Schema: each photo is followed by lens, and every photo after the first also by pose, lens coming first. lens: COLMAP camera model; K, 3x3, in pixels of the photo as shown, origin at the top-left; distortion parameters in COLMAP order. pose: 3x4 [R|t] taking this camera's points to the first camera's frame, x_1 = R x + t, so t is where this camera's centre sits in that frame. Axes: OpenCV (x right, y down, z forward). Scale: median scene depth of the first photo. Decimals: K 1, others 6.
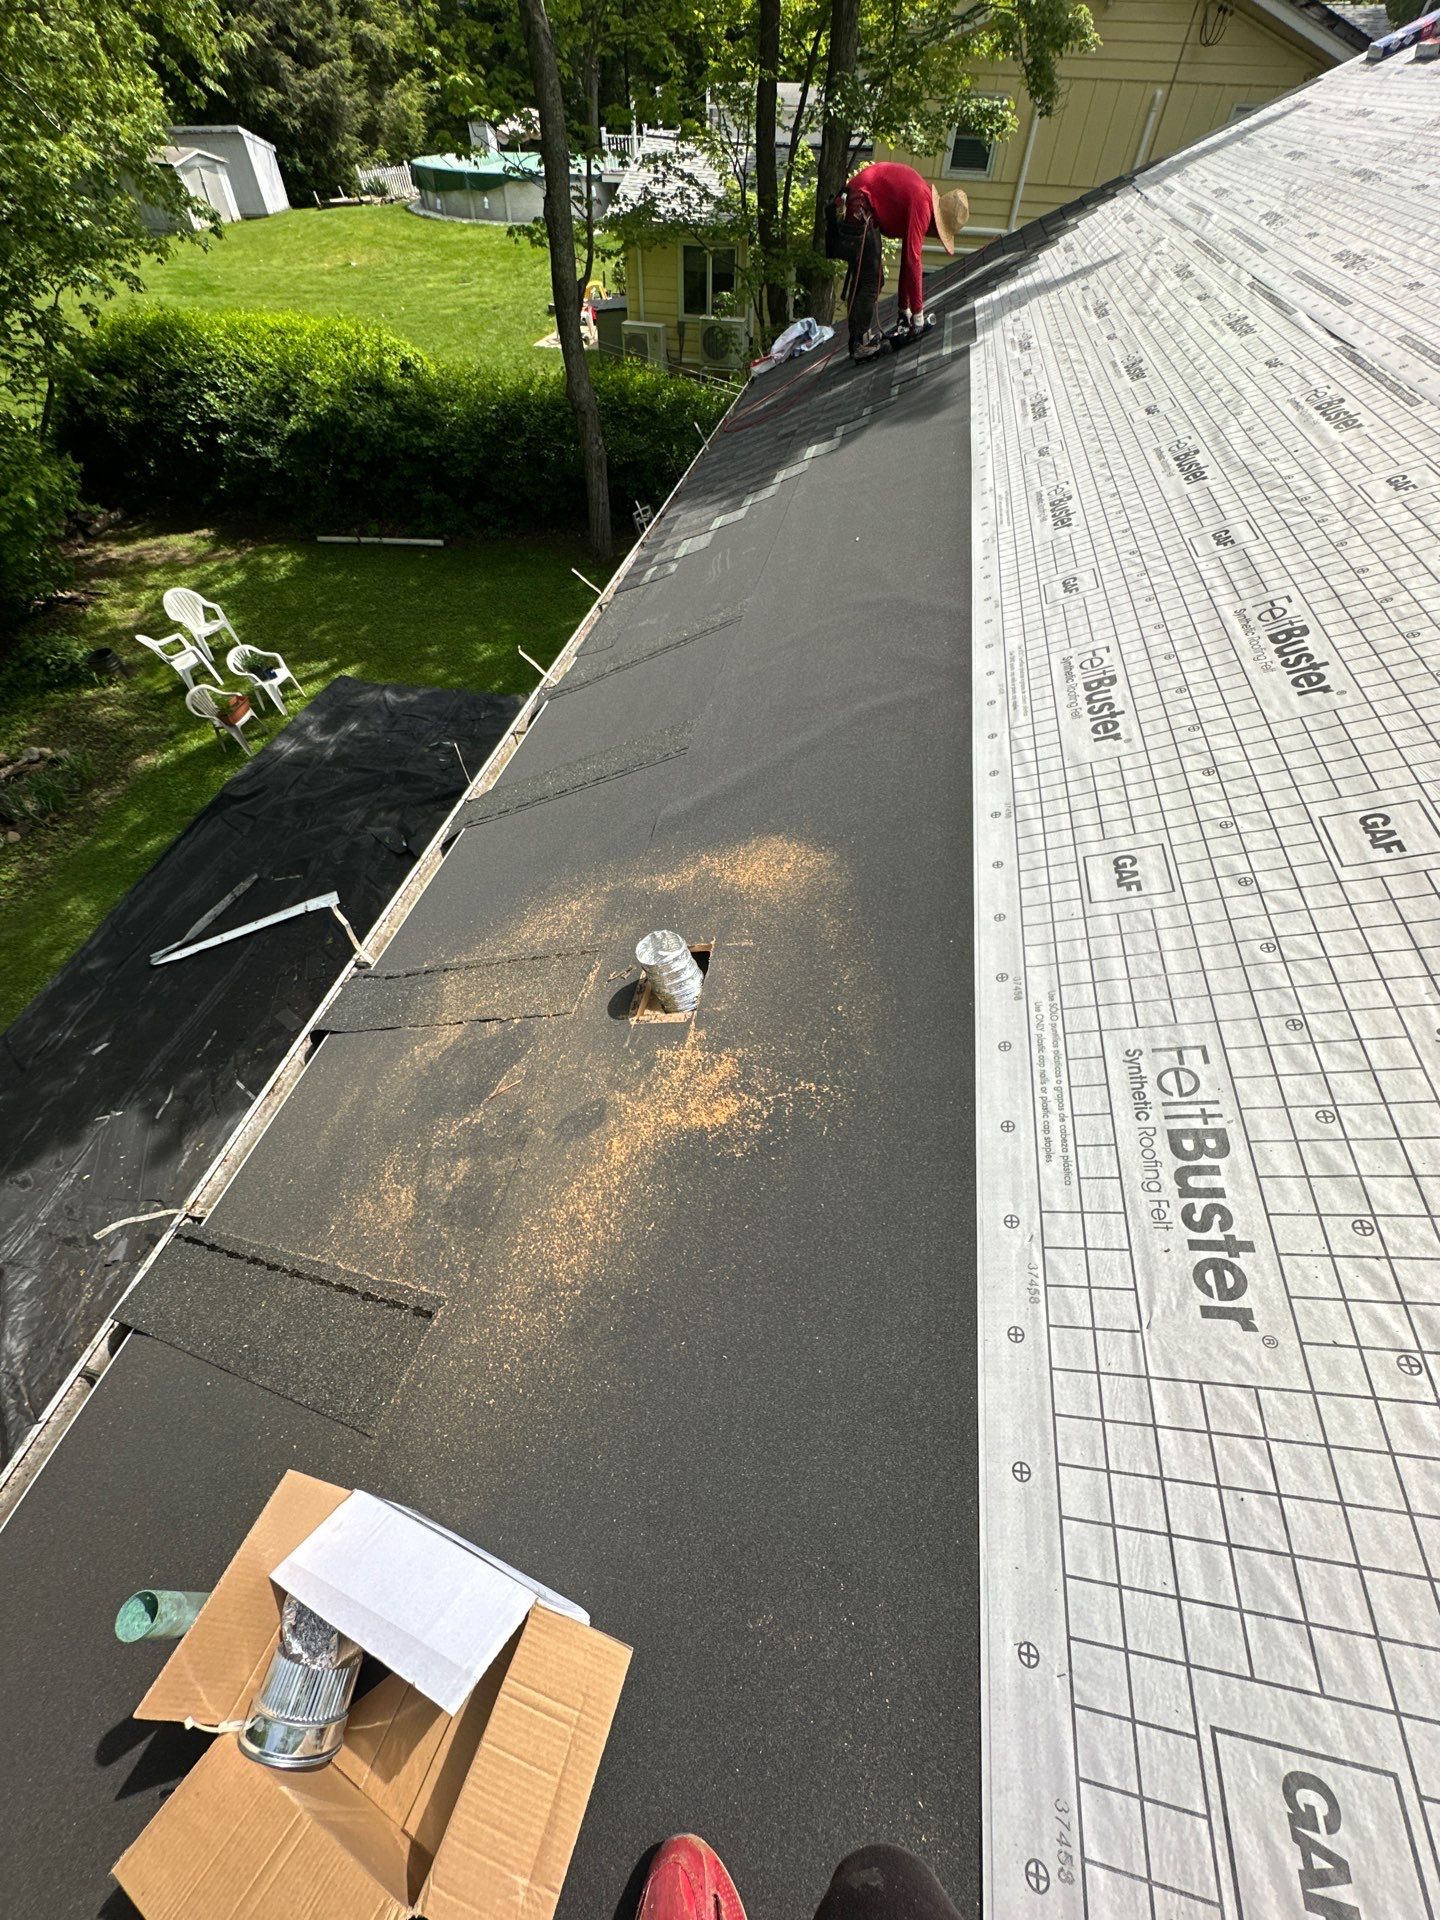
lens RADIAL K [[776.2, 0, 716.6], [0, 776.2, 956.5], [0, 0, 1]] dist [0.000258, 0.000143]
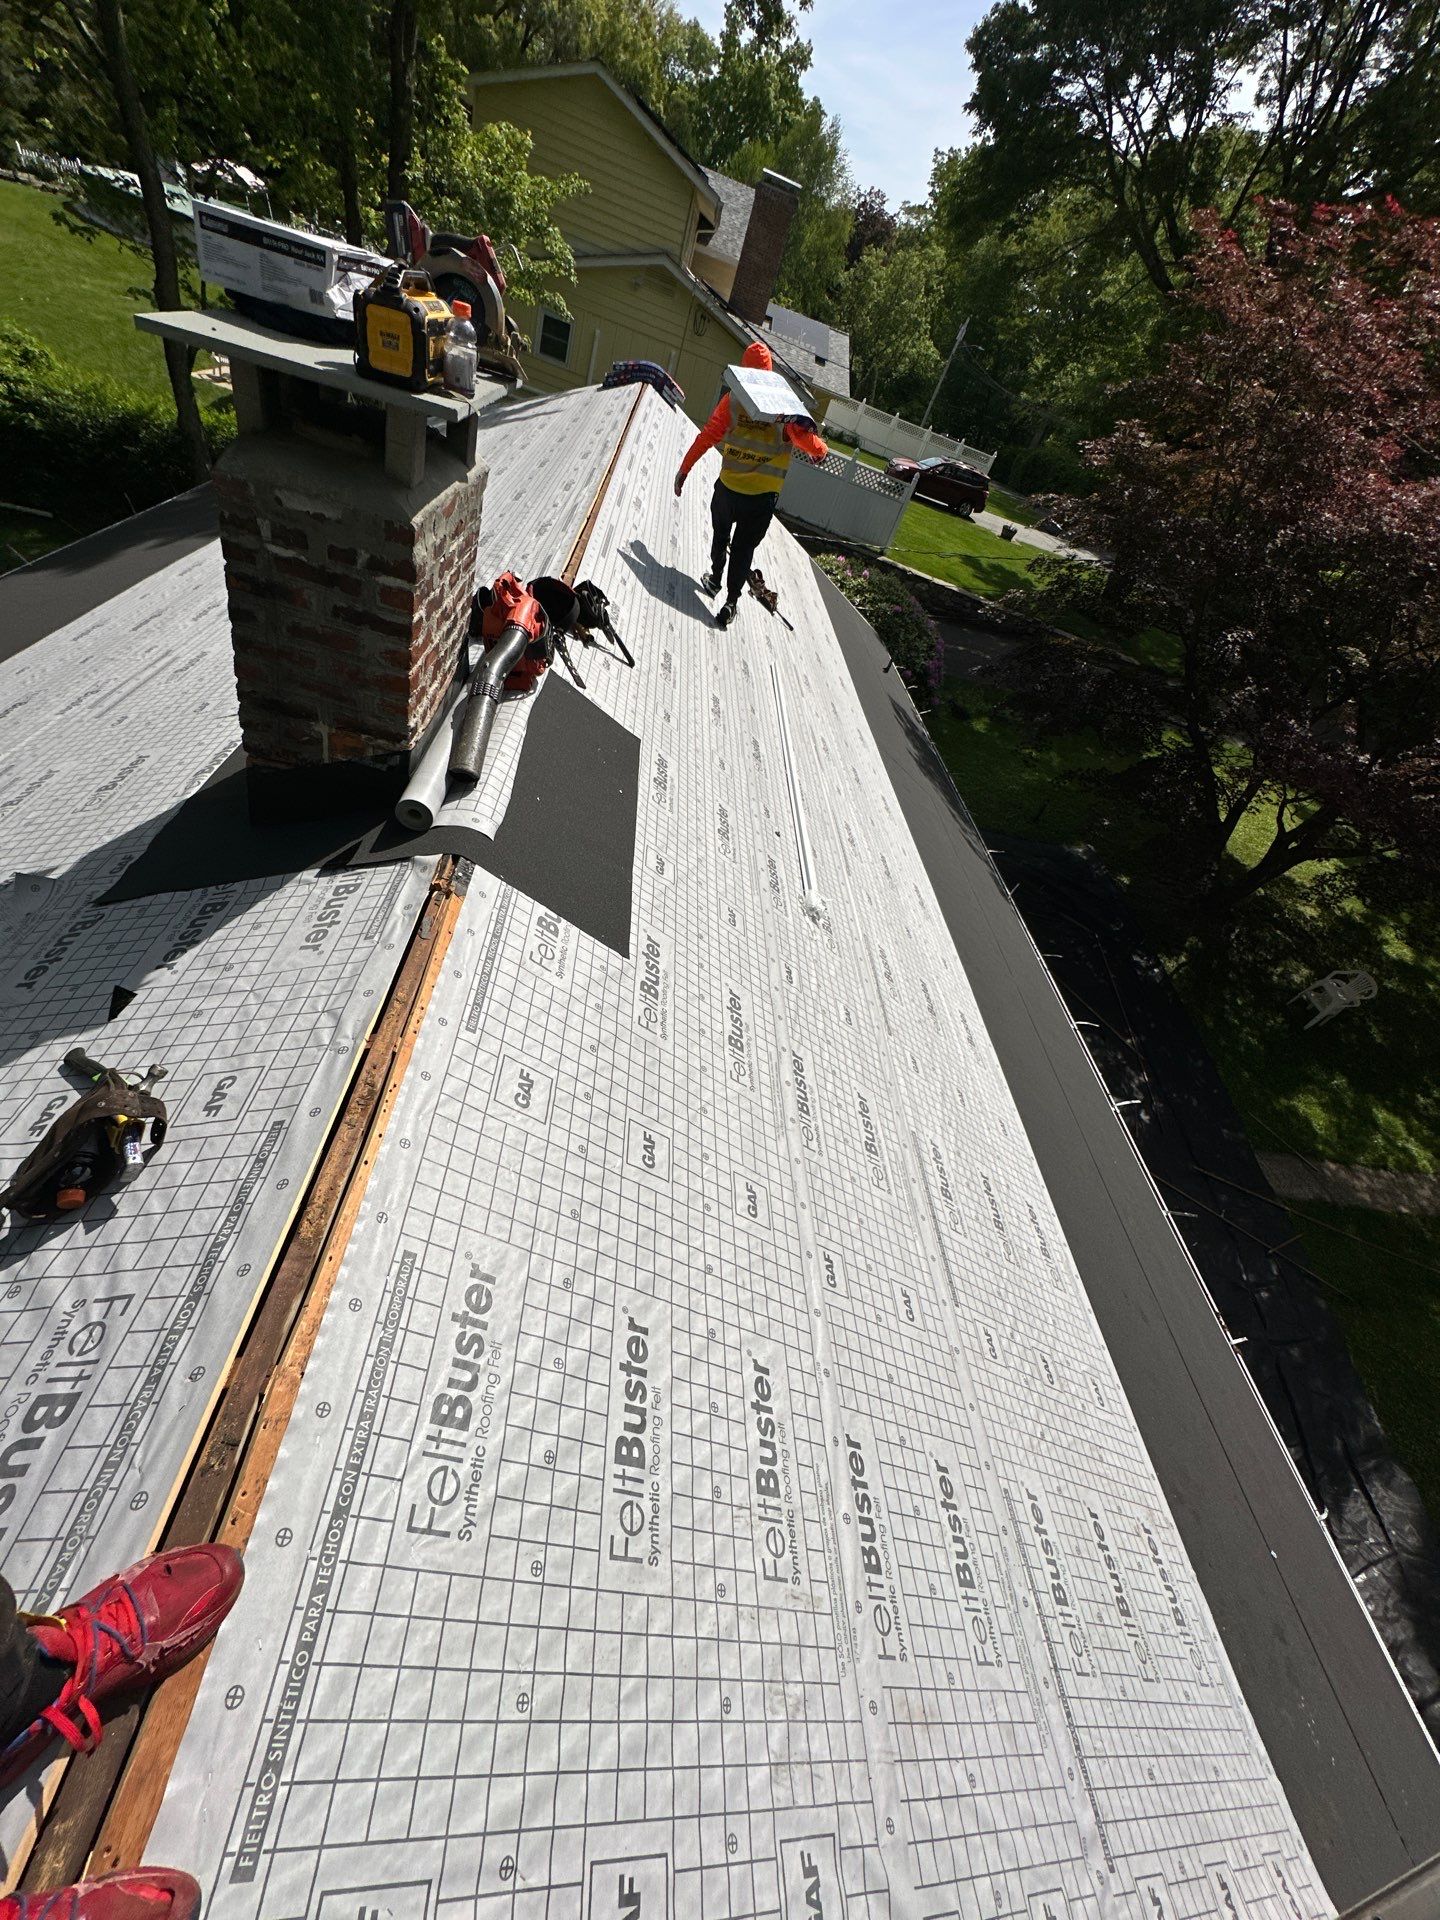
lens RADIAL K [[765.4, 0, 719.8], [0, 765.4, 958.3], [0, 0, 1]] dist [0.000882, -0.000457]
pose [[0.934439, 0.049582, 0.352654, 0.184577], [-0.017403, 0.995435, -0.093842, 0.182743], [-0.355697, 0.081552, 0.931037, -0.305319]]
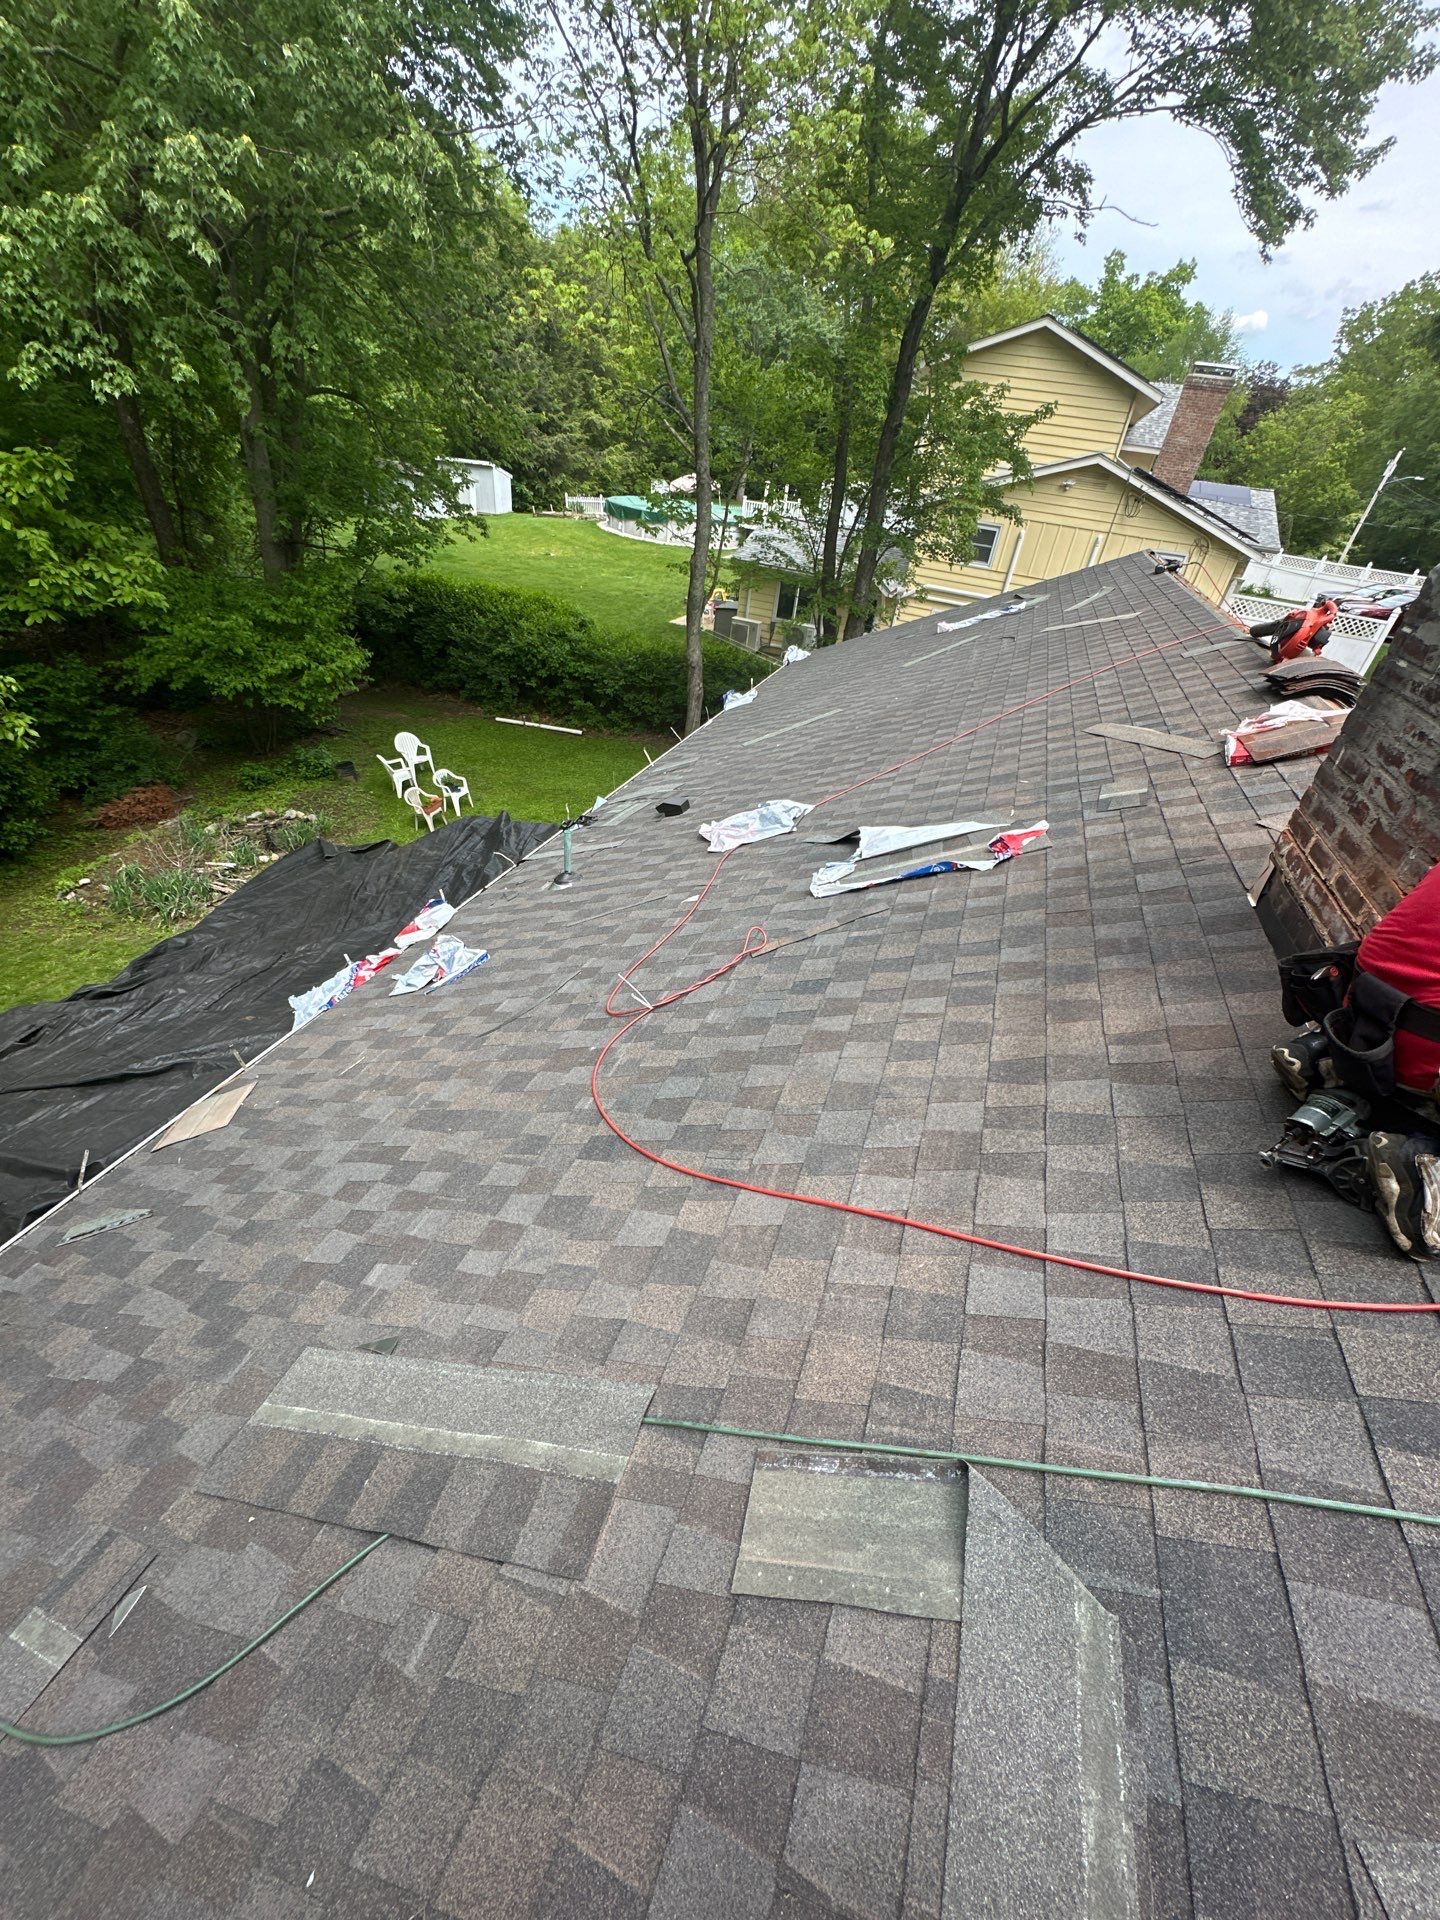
lens RADIAL K [[765.4, 0, 719.8], [0, 765.4, 958.3], [0, 0, 1]] dist [0.000882, -0.000457]
pose [[0.985861, 0.154800, -0.064147, 0.054750], [-0.166074, 0.953602, -0.251121, 0.179174], [0.022297, 0.258224, 0.965828, -0.254712]]
